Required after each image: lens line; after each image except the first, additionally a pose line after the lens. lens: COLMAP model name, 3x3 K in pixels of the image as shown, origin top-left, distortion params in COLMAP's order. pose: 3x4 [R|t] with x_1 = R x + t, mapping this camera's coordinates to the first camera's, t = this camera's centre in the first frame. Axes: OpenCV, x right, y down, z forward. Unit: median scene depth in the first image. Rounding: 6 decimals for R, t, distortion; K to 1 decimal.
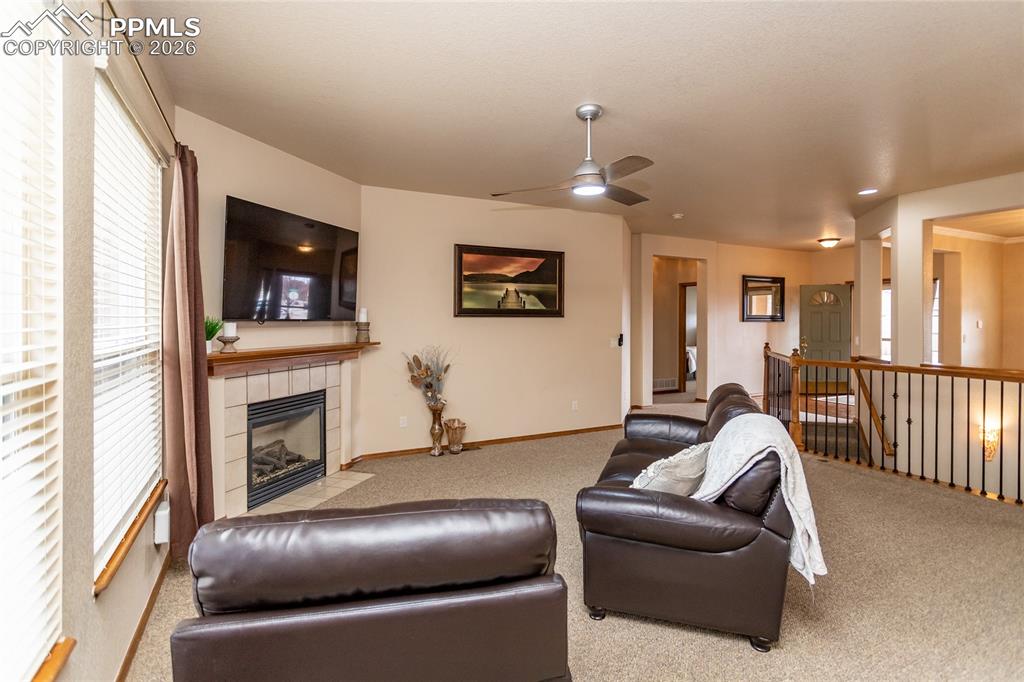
lens RADIAL K [[491.5, 0, 504.2], [0, 491.5, 322.1], [0, 0, 1]] dist [0.003630, 0.000289]
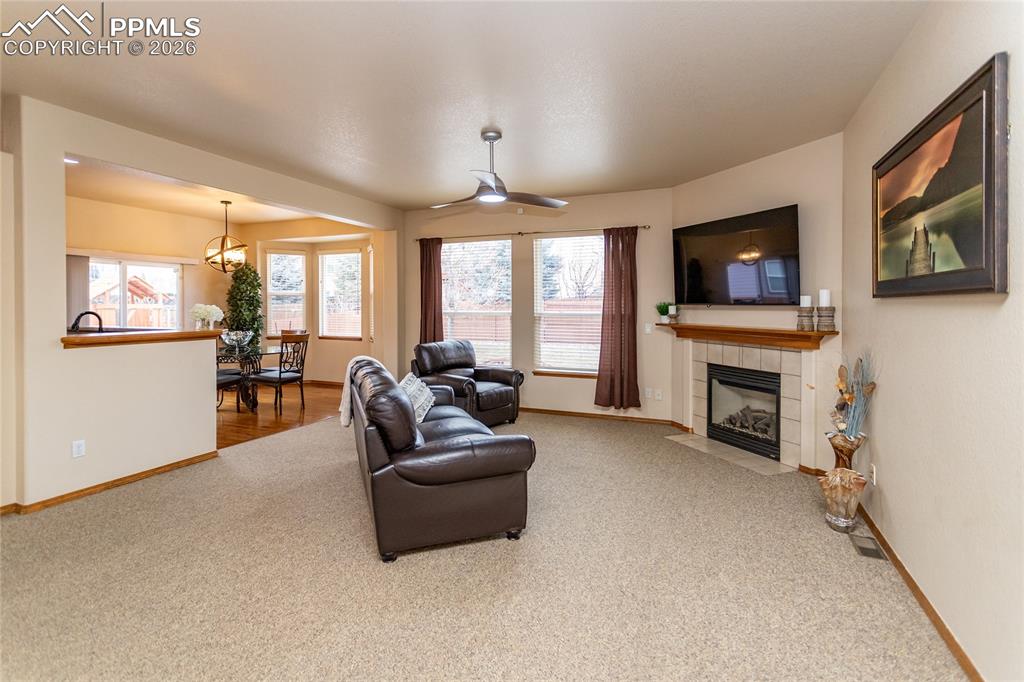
lens RADIAL K [[491.5, 0, 493.2], [0, 491.5, 306.2], [0, 0, 1]] dist [0.003630, 0.000289]
pose [[-0.780924, 0.000097, -0.624626, 0.577753], [-0.005379, 0.999962, 0.006880, -0.002755], [0.624603, 0.008733, -0.780894, 1.159798]]
